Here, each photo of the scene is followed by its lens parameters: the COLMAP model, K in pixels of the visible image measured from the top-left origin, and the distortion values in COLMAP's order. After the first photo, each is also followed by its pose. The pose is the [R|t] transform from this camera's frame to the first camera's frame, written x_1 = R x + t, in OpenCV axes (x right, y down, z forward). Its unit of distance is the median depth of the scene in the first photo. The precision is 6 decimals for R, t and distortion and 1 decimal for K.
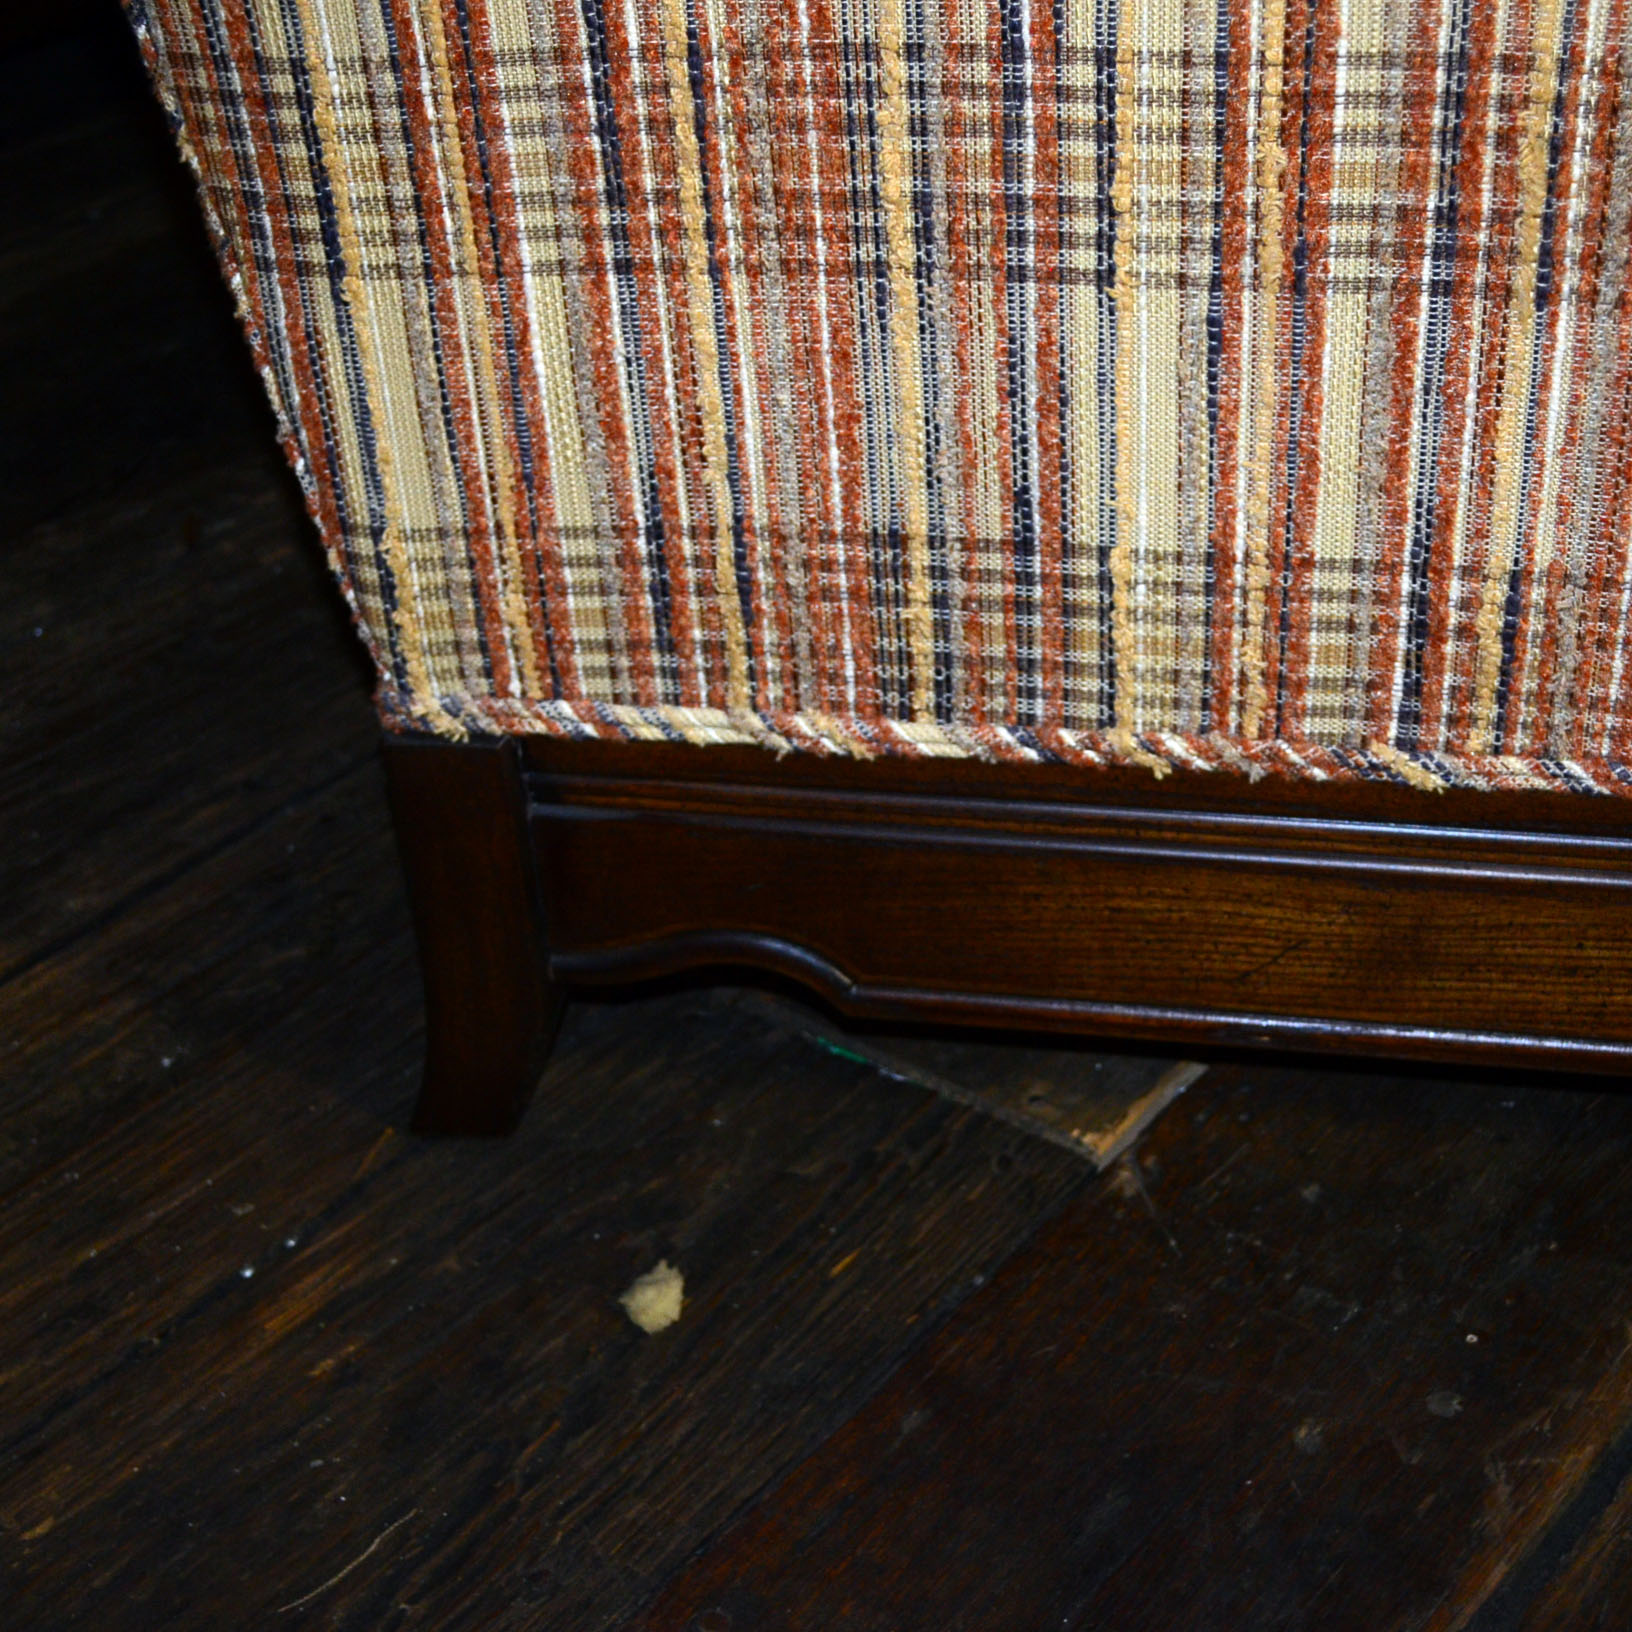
lens RADIAL K [[3101.9, 0, 817.7], [0, 3101.9, 834.5], [0, 0, 1]] dist [-0.025743, 0.005579]
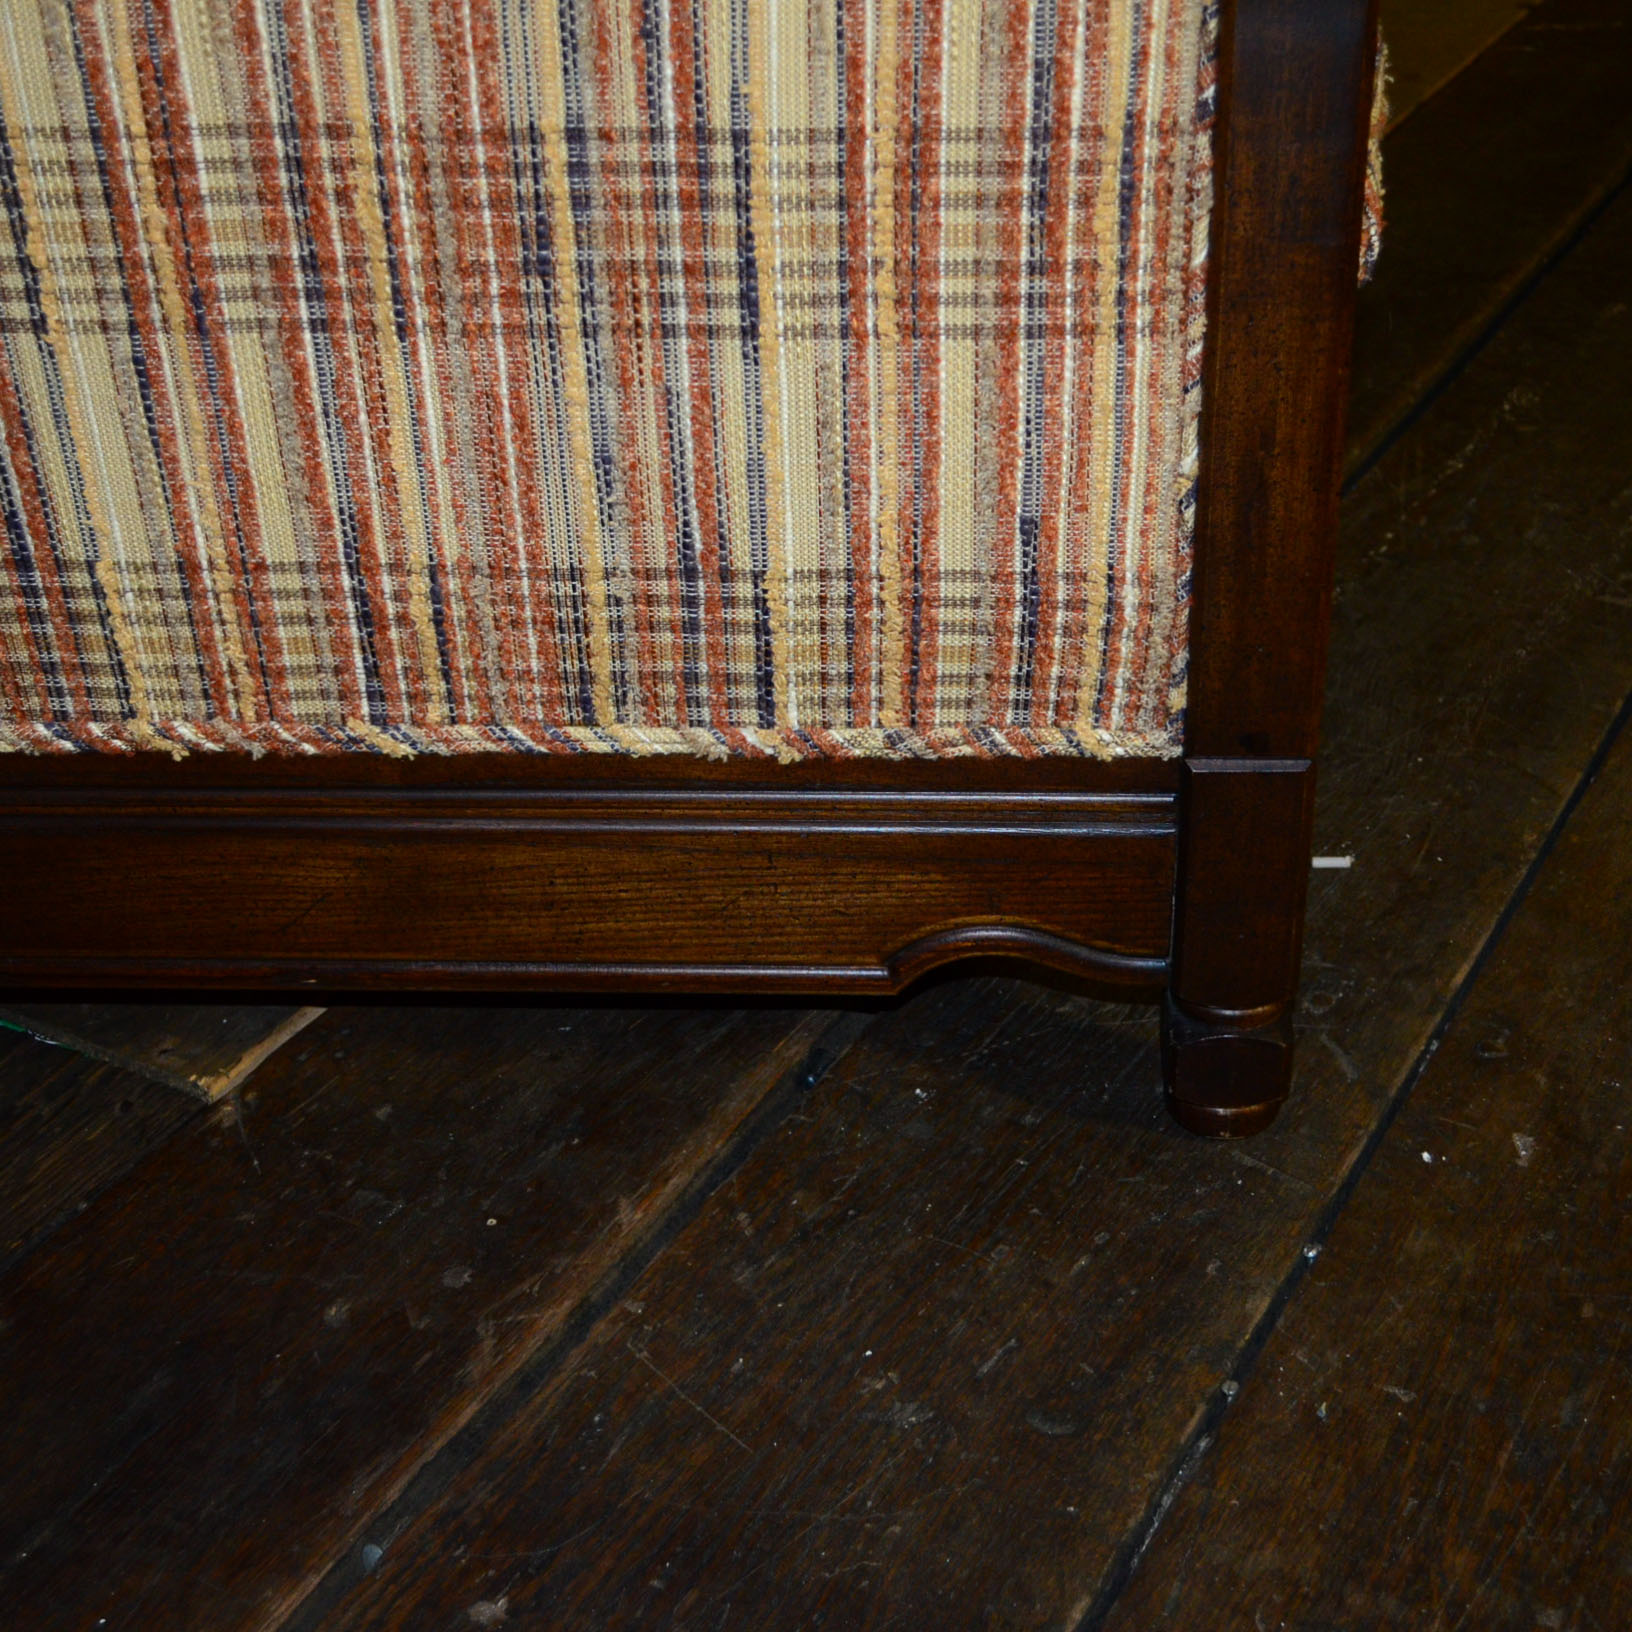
lens RADIAL K [[2661.9, 0, 852.6], [0, 2661.9, 835.8], [0, 0, 1]] dist [-0.017151, 0.000375]
pose [[0.985624, -0.054613, 0.159883, 0.211403], [0.057345, 0.998276, -0.012522, 0.039722], [-0.158924, 0.021510, 0.987057, -0.030189]]
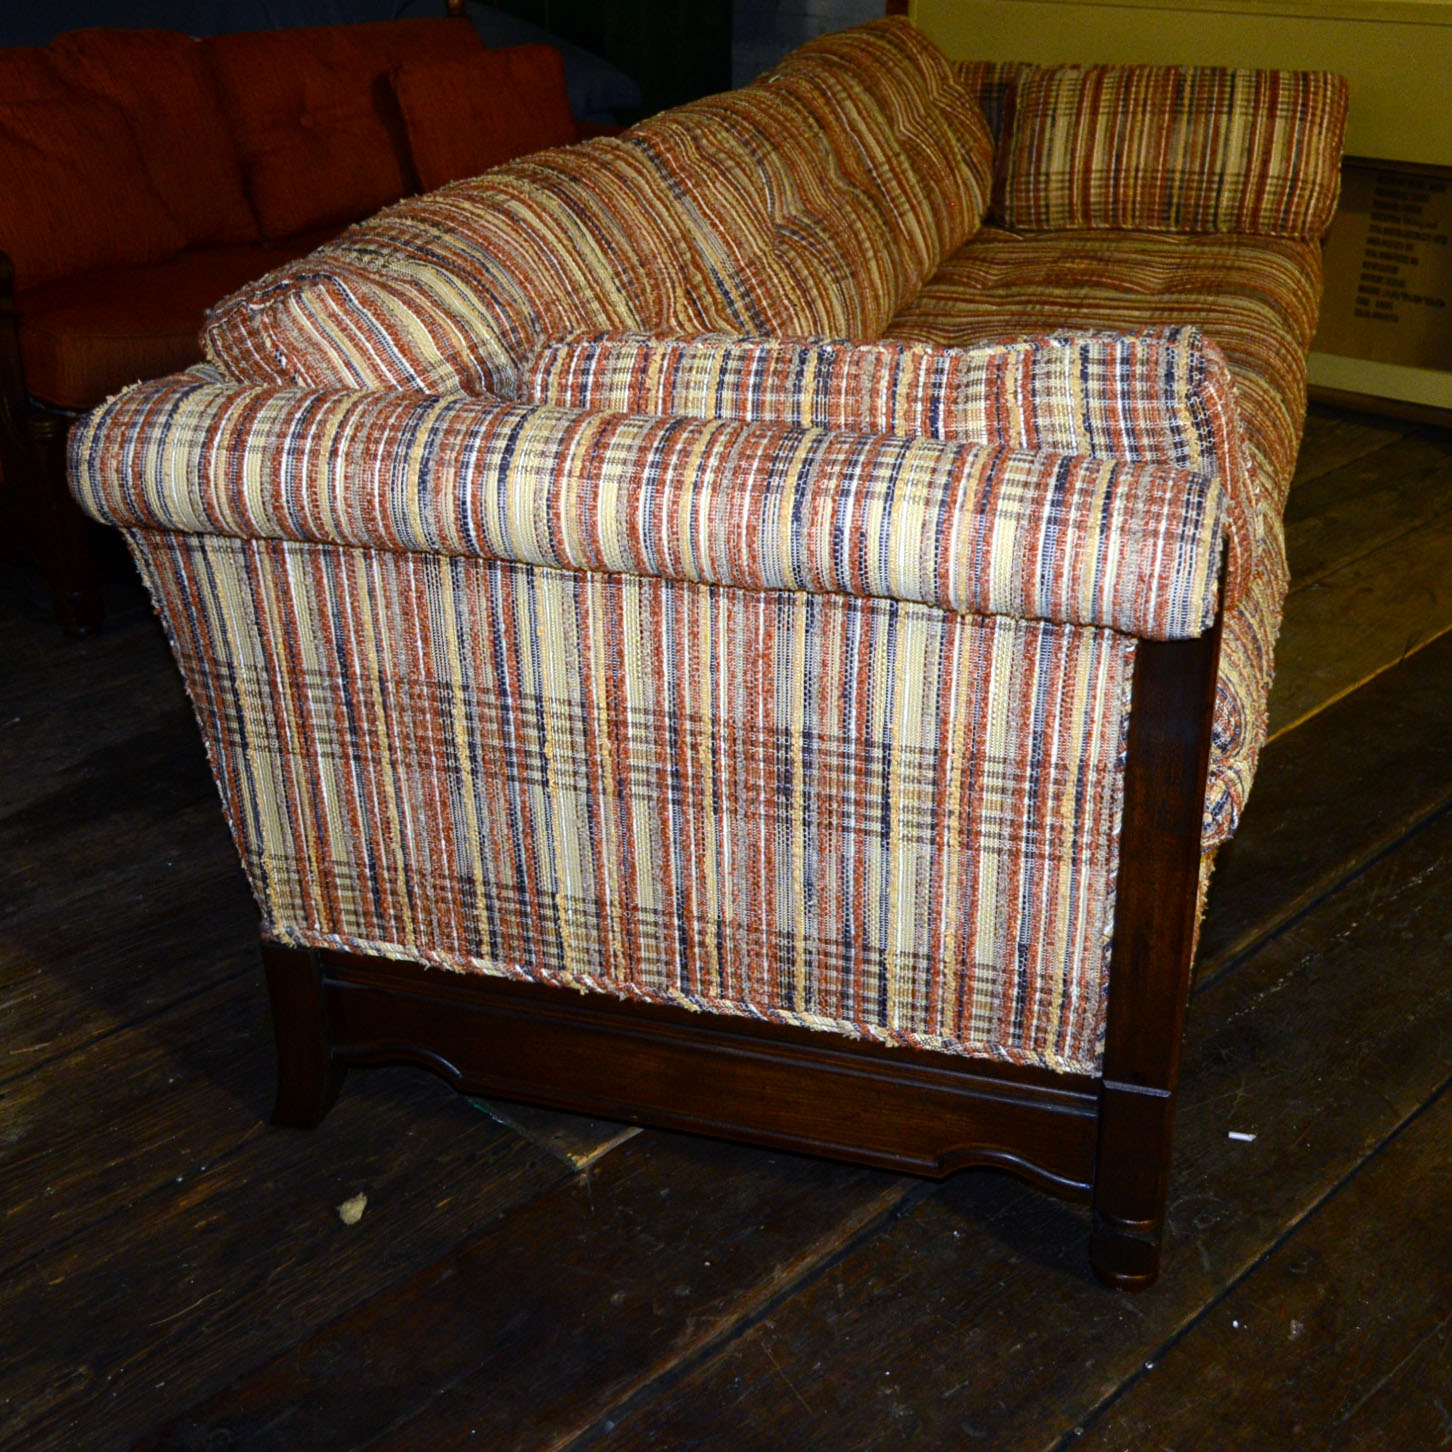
lens RADIAL K [[1997.3, 0, 690.0], [0, 1997.3, 725.1], [0, 0, 1]] dist [-0.015253, 0.019132]
pose [[0.993915, 0.086566, -0.068118, 0.287545], [-0.094719, 0.987329, -0.127319, -0.036374], [0.056234, 0.132996, 0.989520, -0.495291]]
